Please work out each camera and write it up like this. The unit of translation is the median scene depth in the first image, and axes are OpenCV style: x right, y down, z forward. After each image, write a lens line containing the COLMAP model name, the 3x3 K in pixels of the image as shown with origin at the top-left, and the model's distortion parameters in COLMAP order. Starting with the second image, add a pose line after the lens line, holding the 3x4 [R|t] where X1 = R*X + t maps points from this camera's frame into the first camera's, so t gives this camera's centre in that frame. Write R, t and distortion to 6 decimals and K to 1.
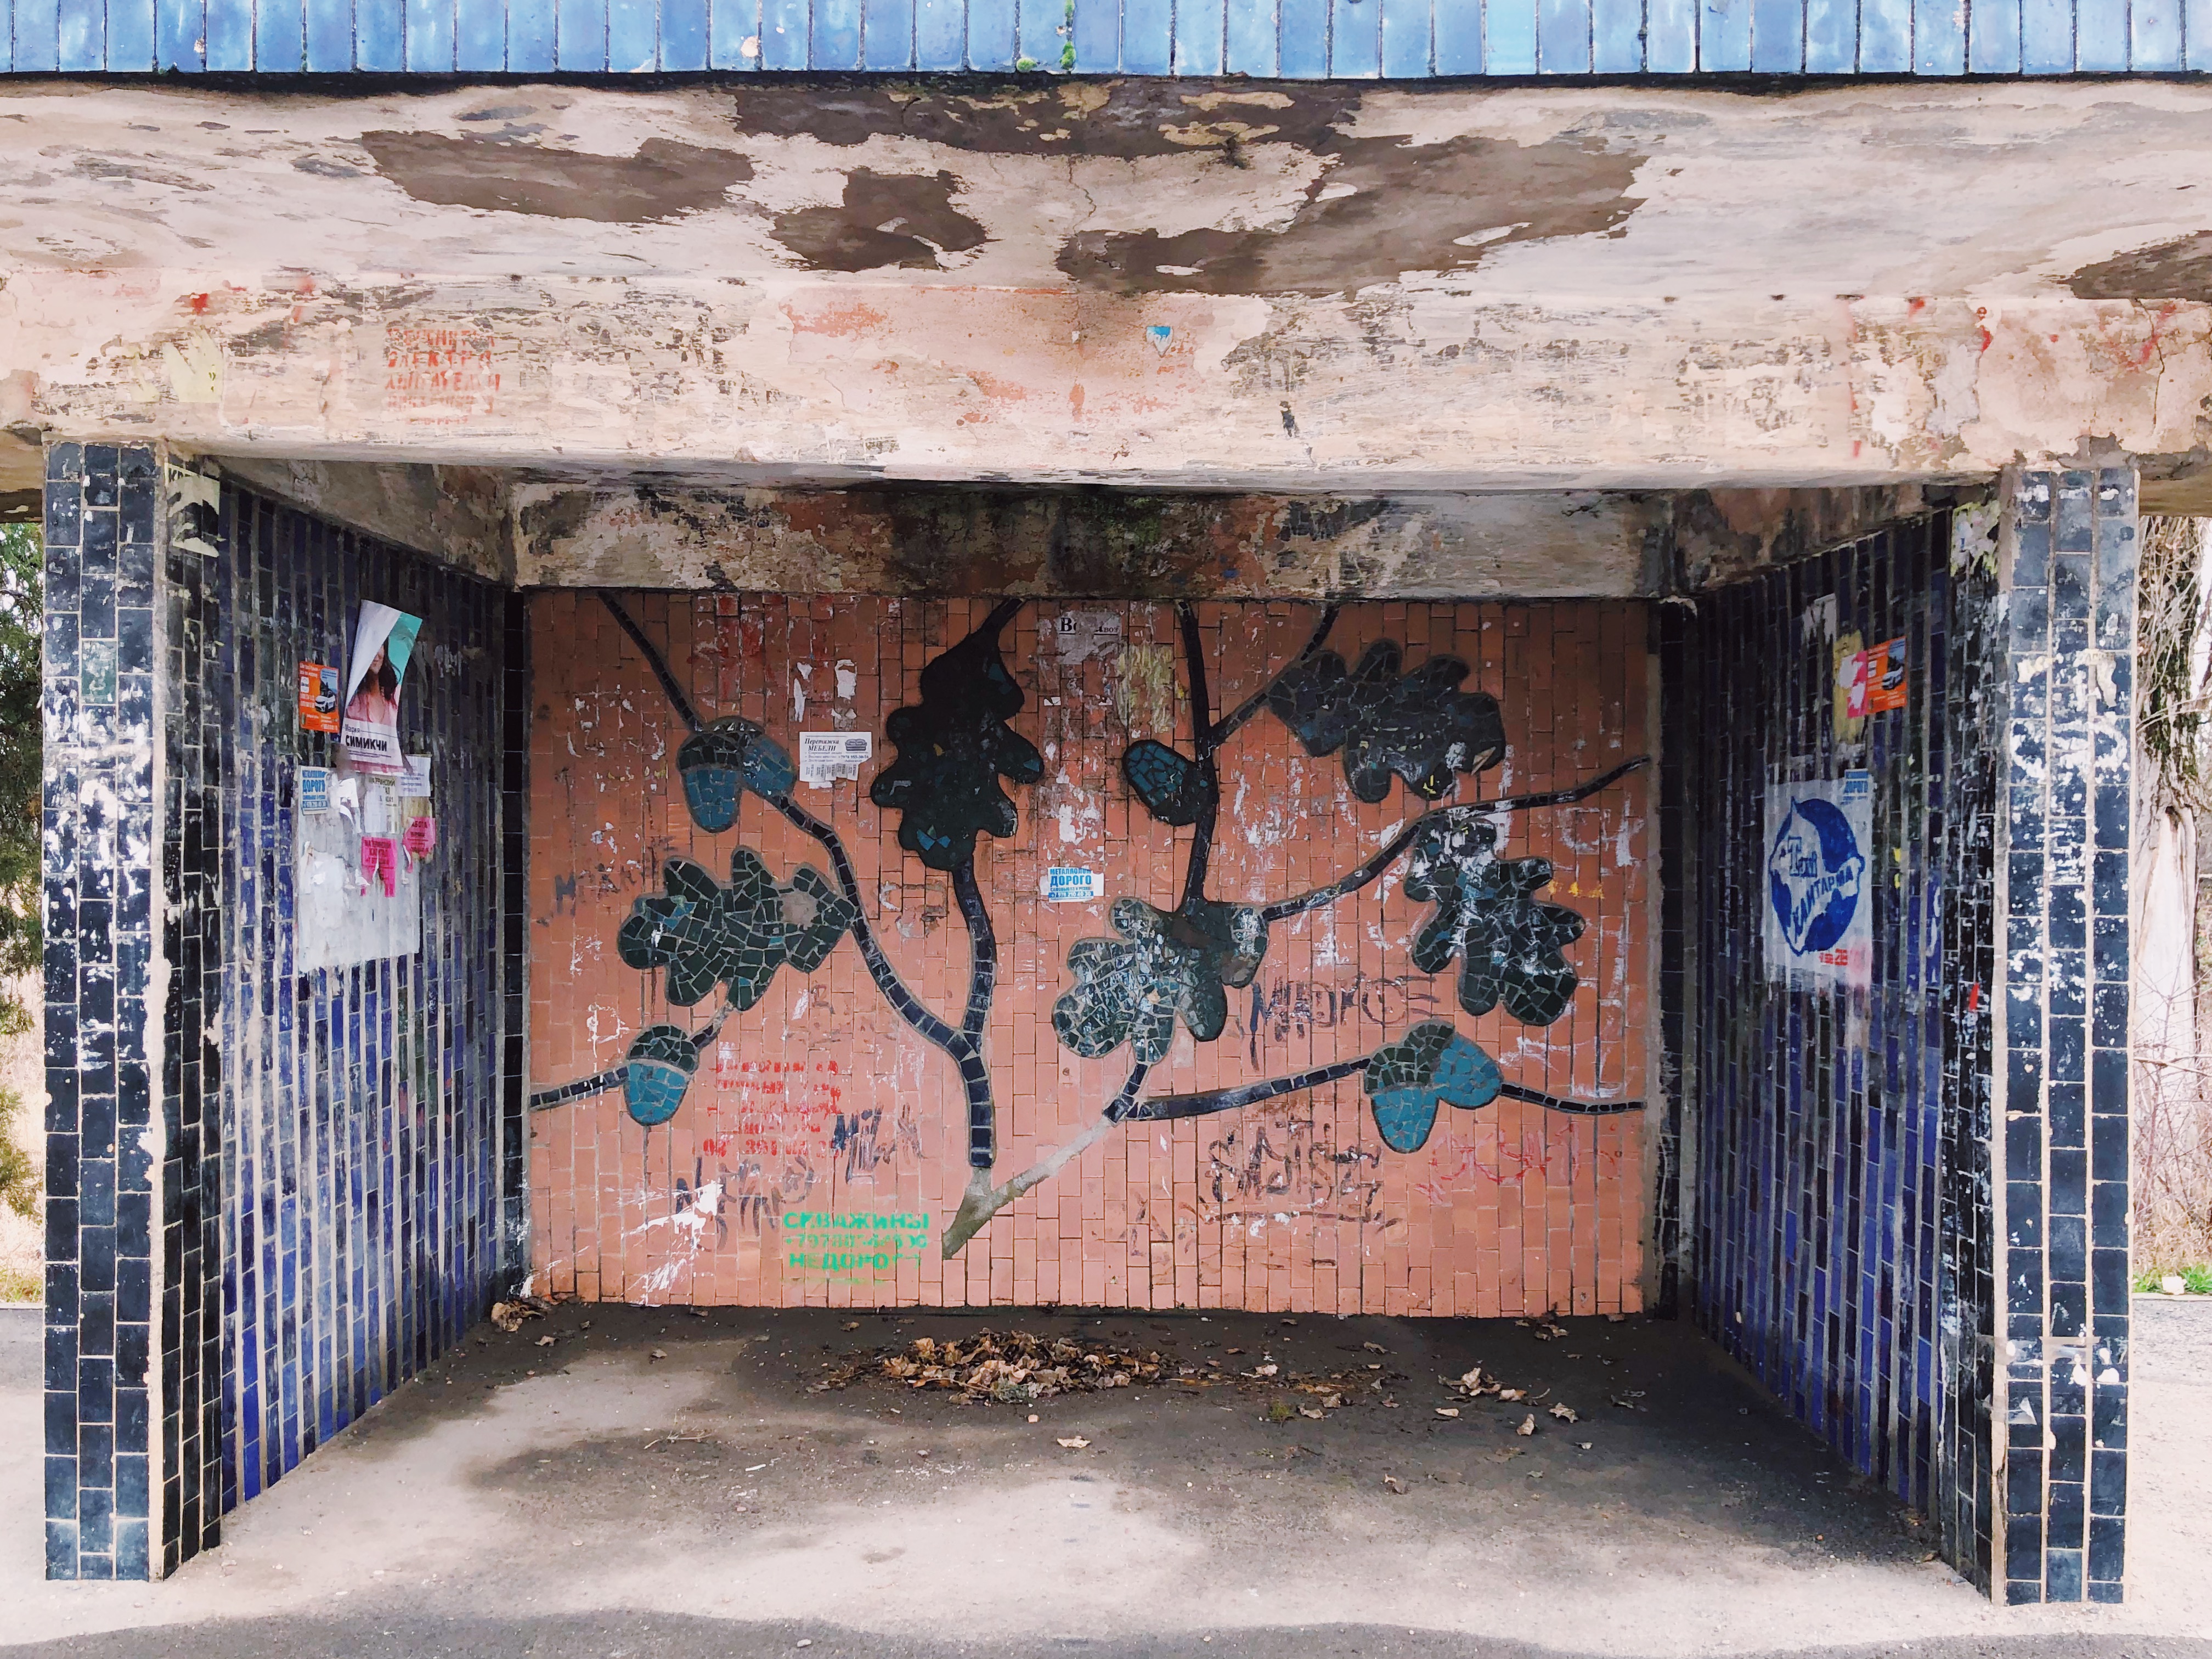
lens RADIAL K [[1873.2, 0, 1032.8], [0, 1873.2, 841.8], [0, 0, 1]] dist [0.037232, -0.050564]
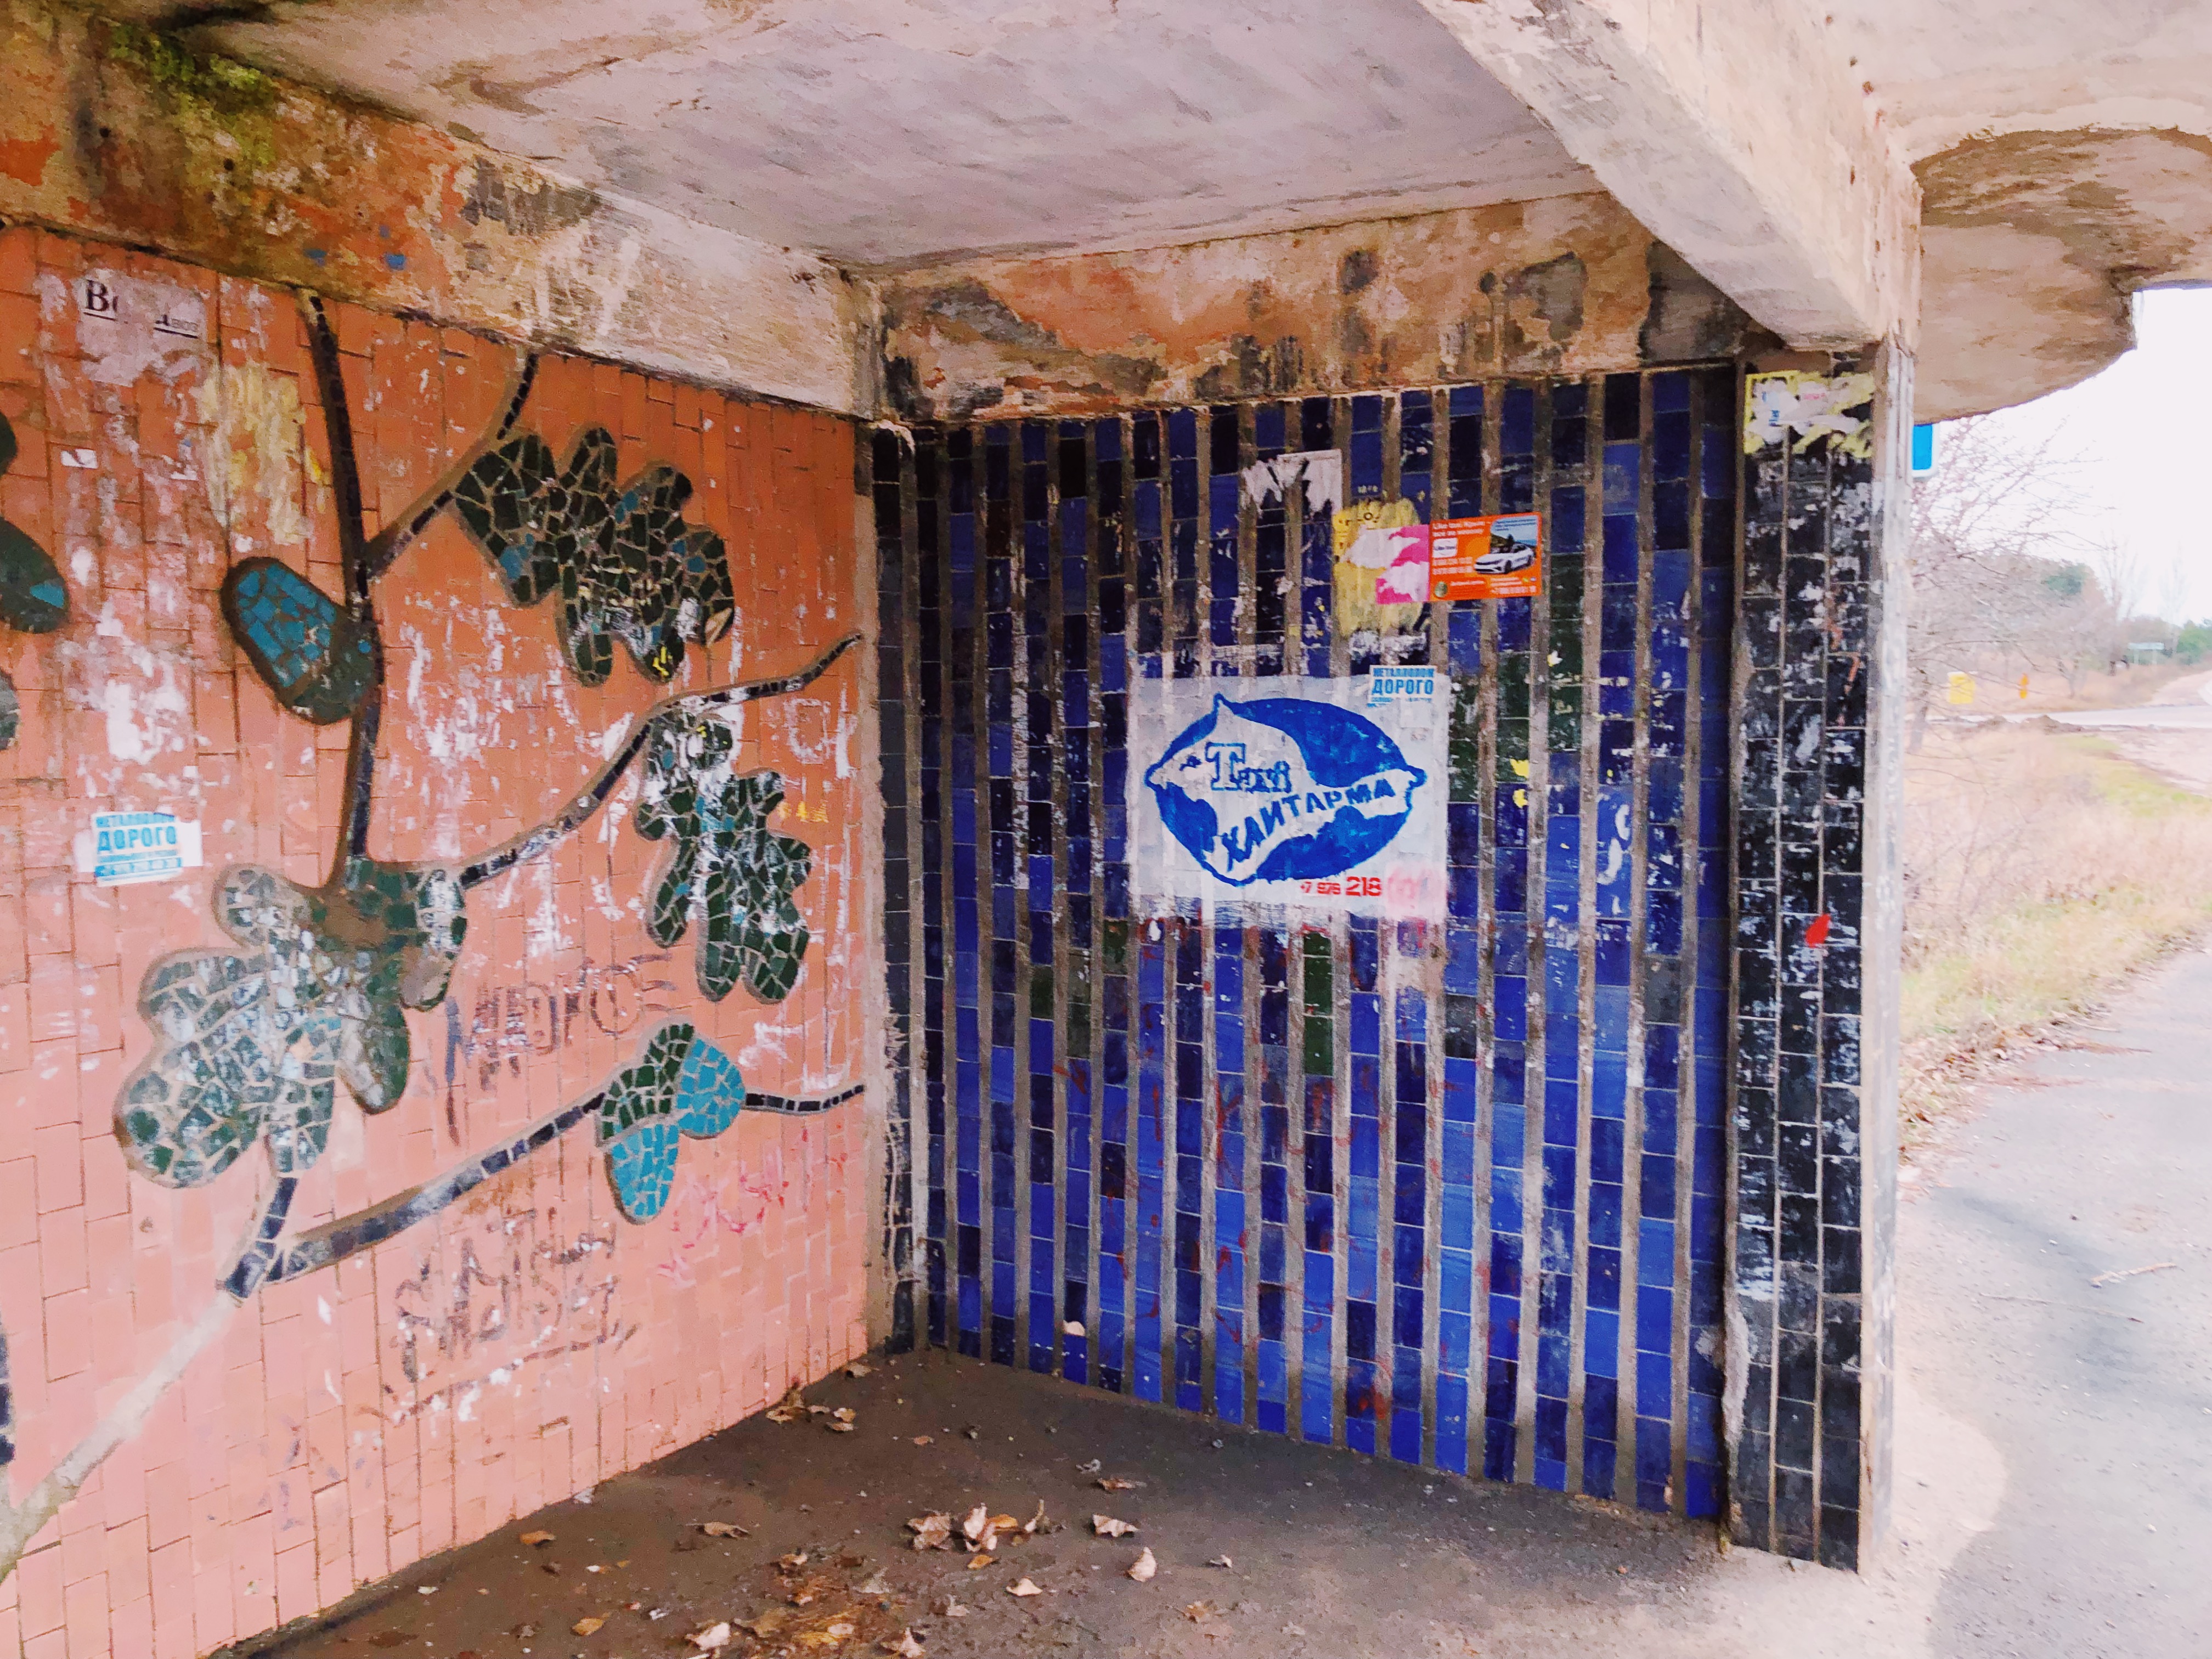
lens RADIAL K [[1863.1, 0, 1113.6], [0, 1863.1, 873.2], [0, 0, 1]] dist [0.038090, -0.032595]
pose [[0.491306, -0.071520, 0.868046, -0.281040], [-0.003397, 0.996458, 0.084022, -0.012051], [-0.870980, -0.044230, 0.489323, 0.542155]]
